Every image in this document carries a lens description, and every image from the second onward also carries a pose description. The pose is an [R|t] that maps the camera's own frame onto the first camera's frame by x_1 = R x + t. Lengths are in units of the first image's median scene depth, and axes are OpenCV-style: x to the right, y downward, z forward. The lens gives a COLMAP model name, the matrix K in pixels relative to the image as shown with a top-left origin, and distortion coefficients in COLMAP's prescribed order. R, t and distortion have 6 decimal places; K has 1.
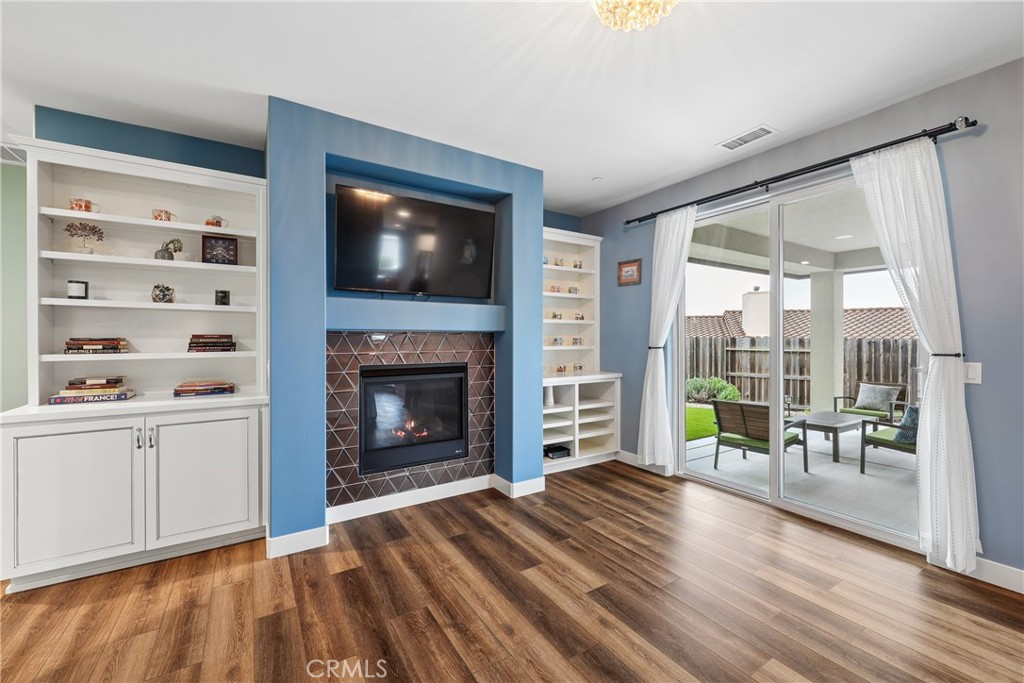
lens RADIAL K [[413.8, 0, 513.5], [0, 413.8, 336.7], [0, 0, 1]] dist [0.000799, 0.000185]
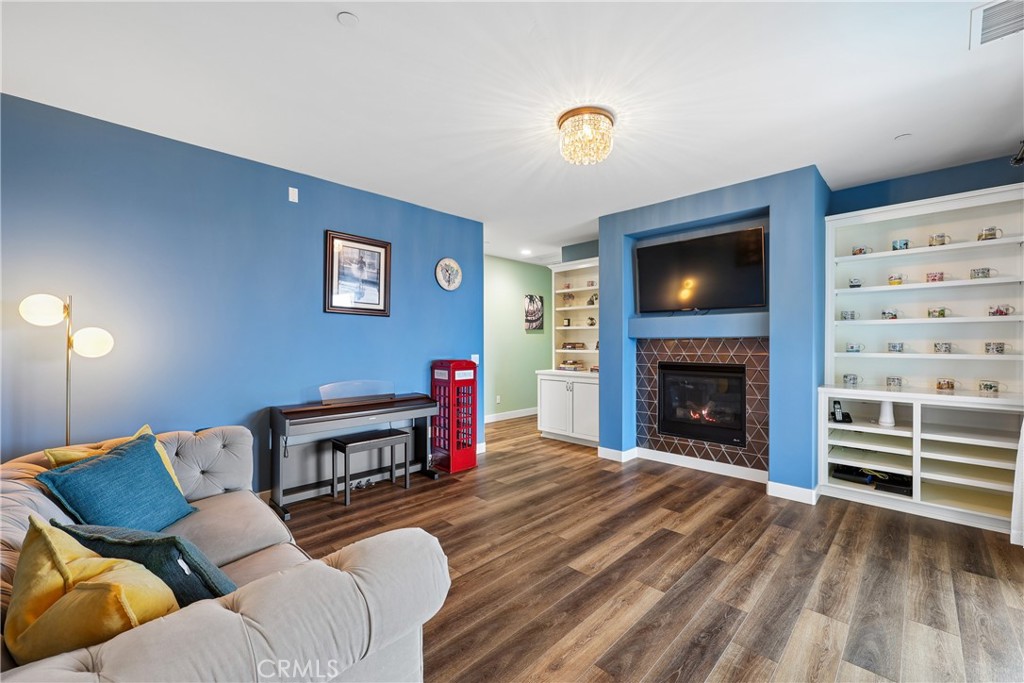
lens RADIAL K [[414.8, 0, 506.3], [0, 414.8, 345.0], [0, 0, 1]] dist [0.000836, 0.000146]
pose [[0.211487, 0.005550, -0.977365, 0.971436], [0.003177, 0.999975, 0.006365, -0.000726], [0.977376, -0.004451, 0.211464, 0.136693]]
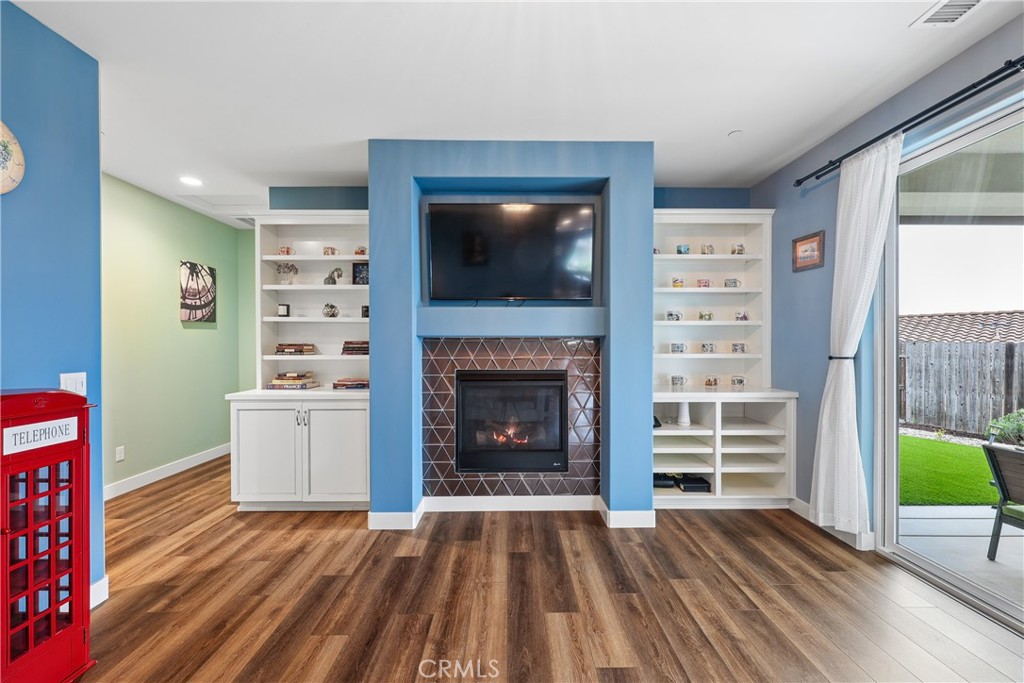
lens RADIAL K [[411.4, 0, 514.1], [0, 411.4, 344.8], [0, 0, 1]] dist [0.001464, 0.000116]
pose [[0.848283, 0.001179, -0.529542, 0.312903], [0.002435, 0.999978, 0.006127, -0.000755], [0.529538, -0.006487, 0.848261, 0.175356]]
